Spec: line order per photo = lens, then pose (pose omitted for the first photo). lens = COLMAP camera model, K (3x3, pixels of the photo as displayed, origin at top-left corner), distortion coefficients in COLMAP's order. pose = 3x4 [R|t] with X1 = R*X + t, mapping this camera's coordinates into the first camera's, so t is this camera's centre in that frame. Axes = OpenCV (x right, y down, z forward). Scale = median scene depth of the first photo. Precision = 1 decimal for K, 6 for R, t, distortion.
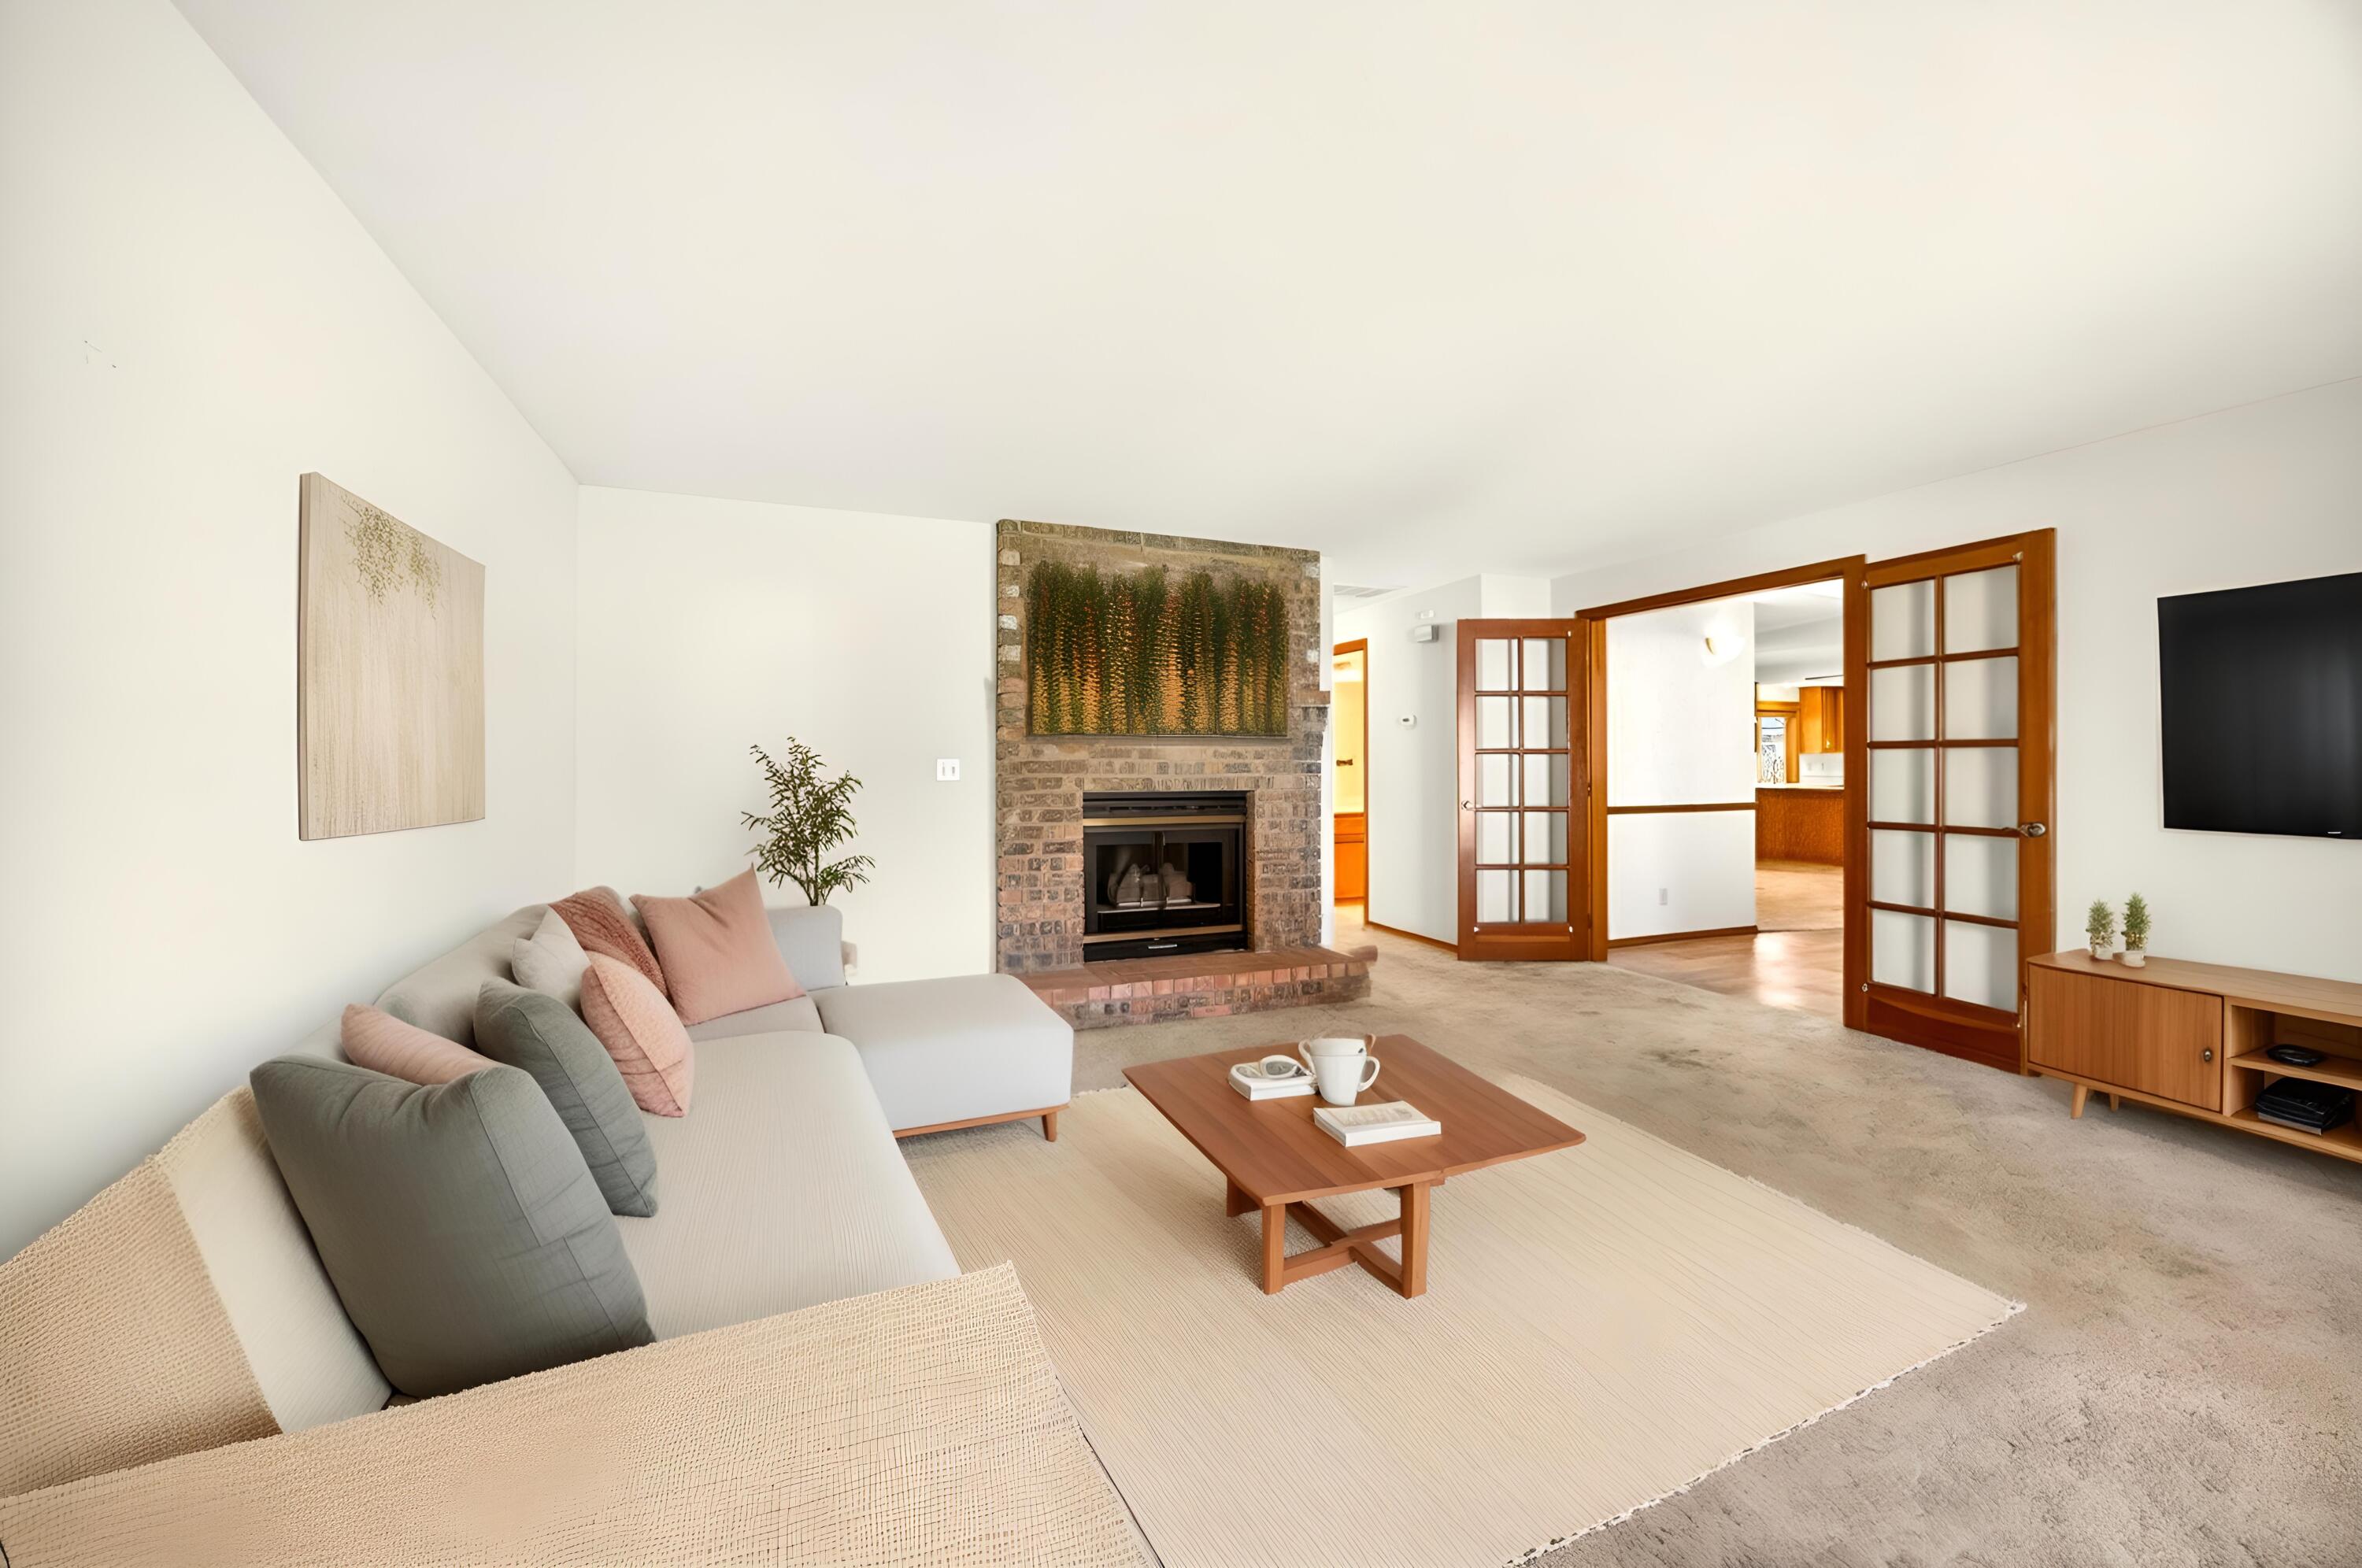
lens RADIAL K [[925.2, 0, 1184.2], [0, 925.2, 751.9], [0, 0, 1]] dist [-0.000126, -0.000106]
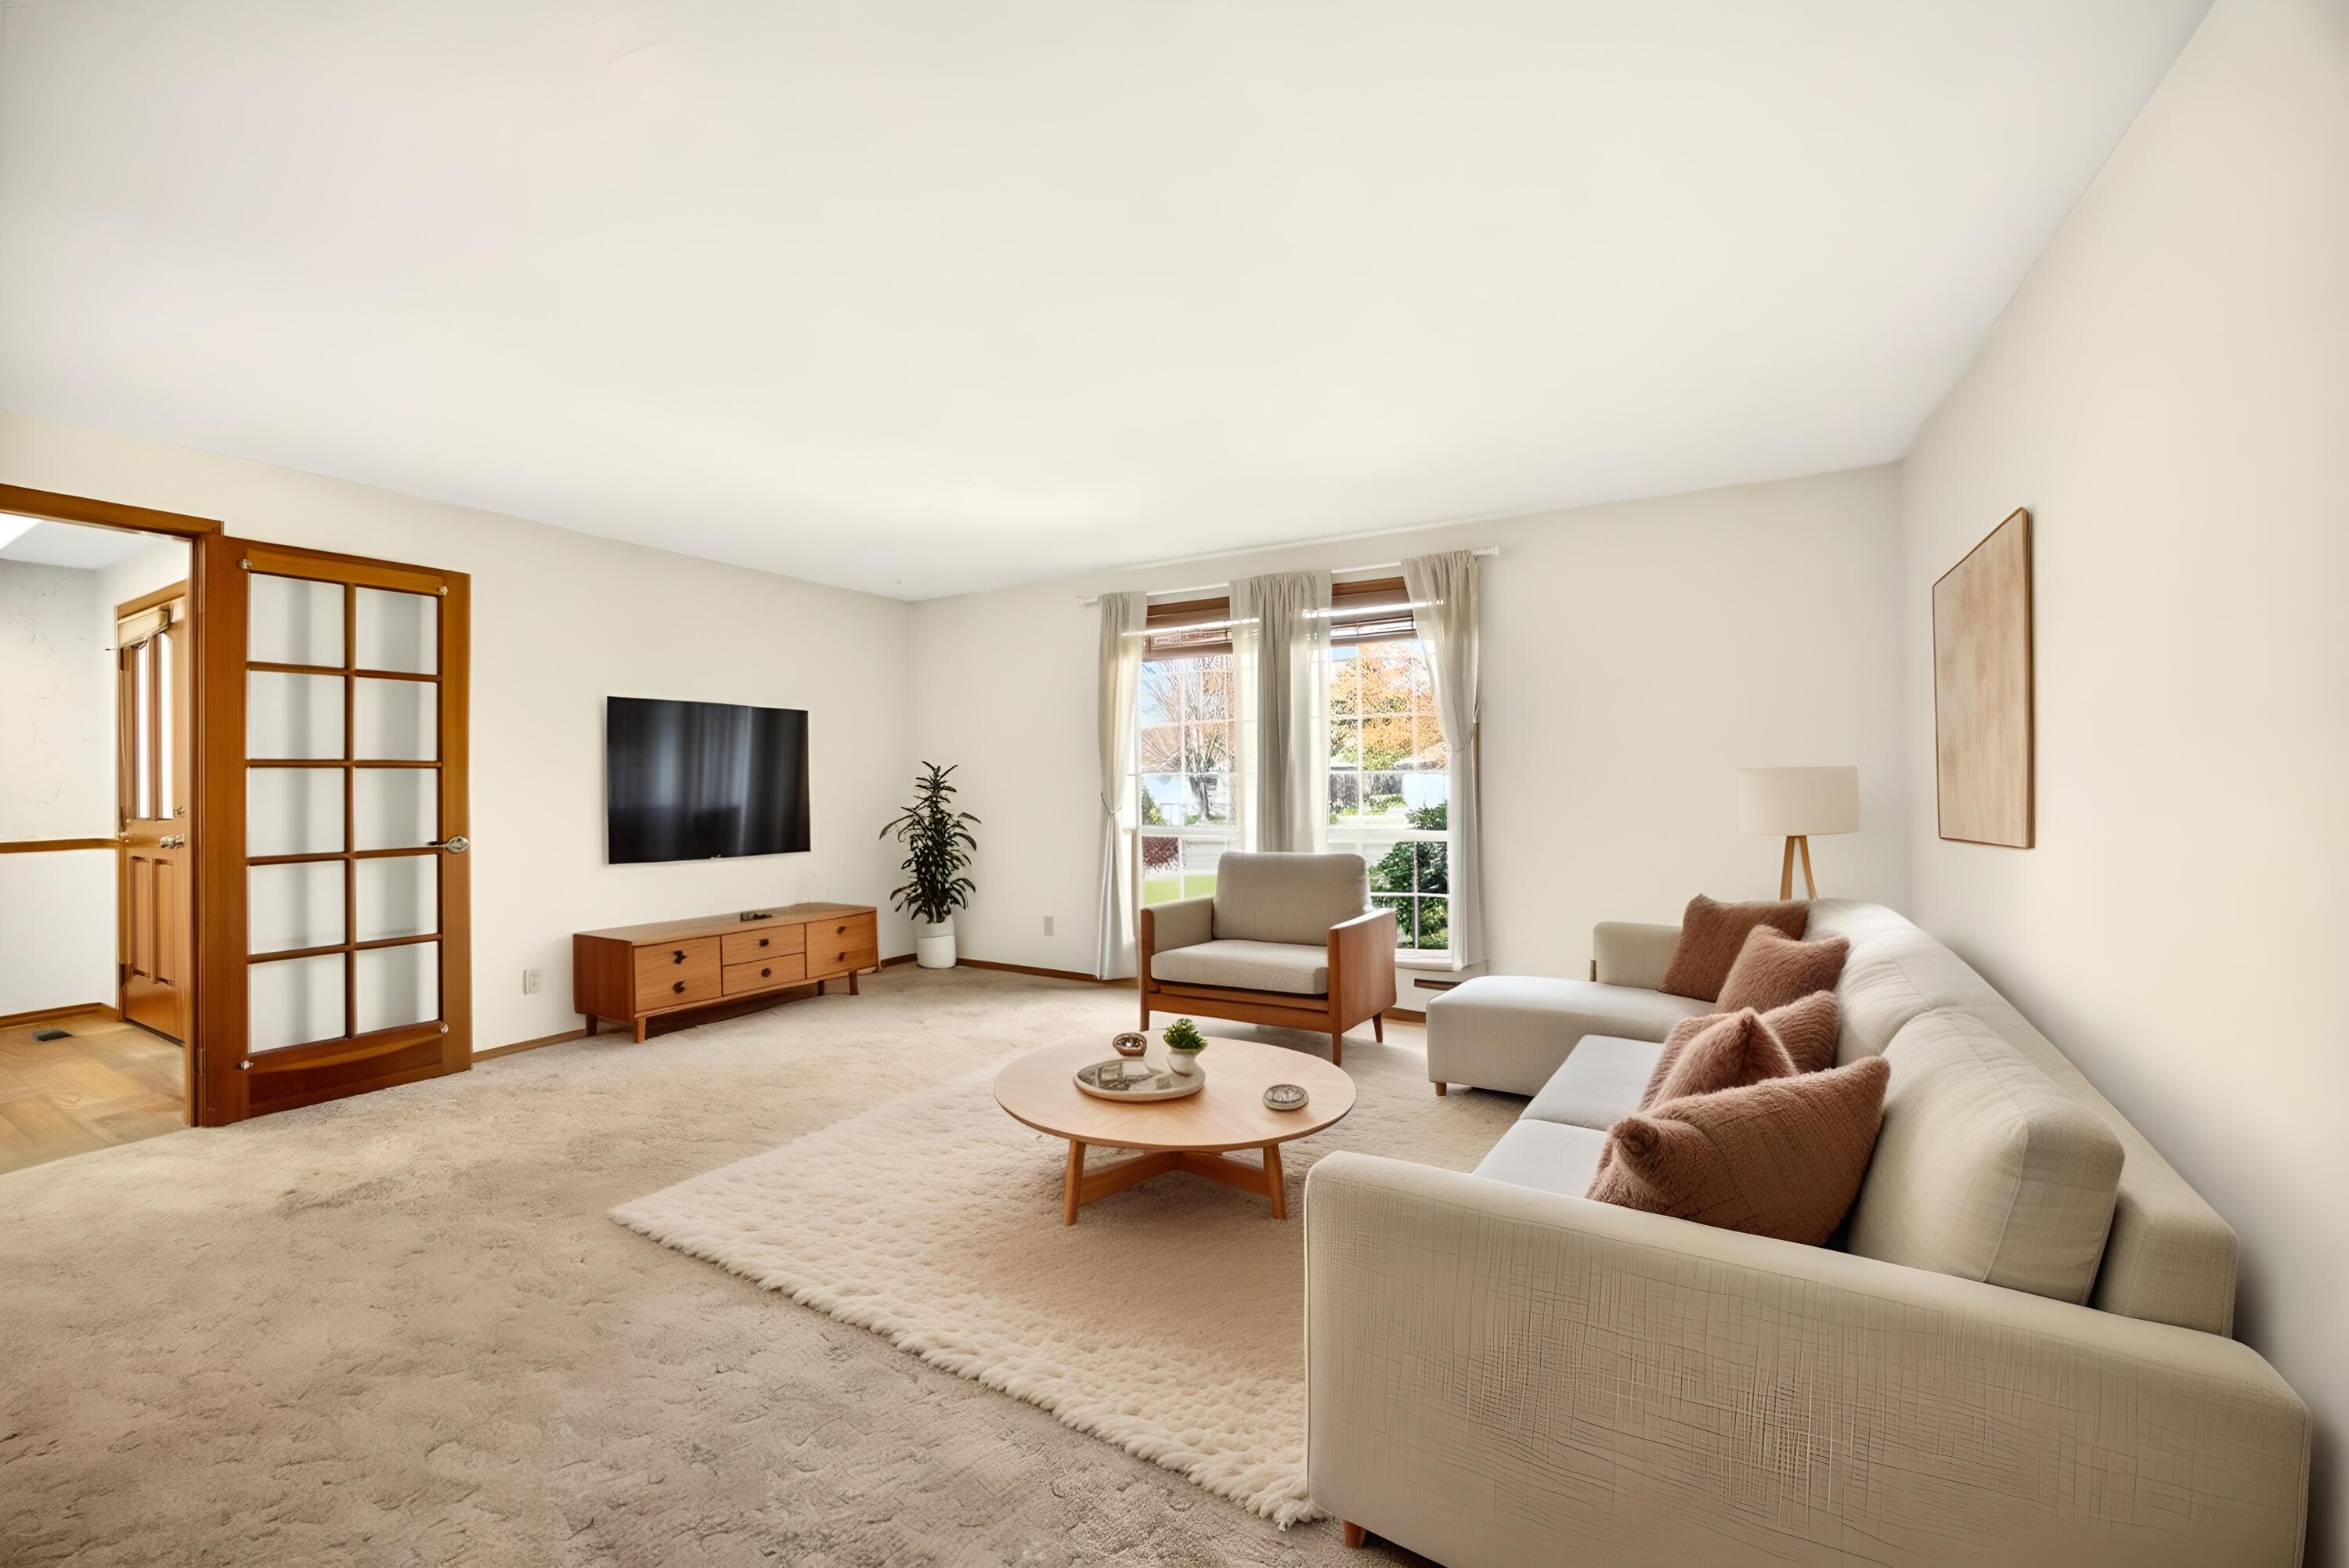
lens RADIAL K [[920.1, 0, 1177.7], [0, 920.1, 752.1], [0, 0, 1]] dist [-0.000126, -0.000106]
pose [[-0.588947, 0.036528, 0.807346, -0.442632], [0.001872, 0.999037, -0.043835, 0.023048], [-0.808169, -0.024305, -0.588449, 0.920834]]
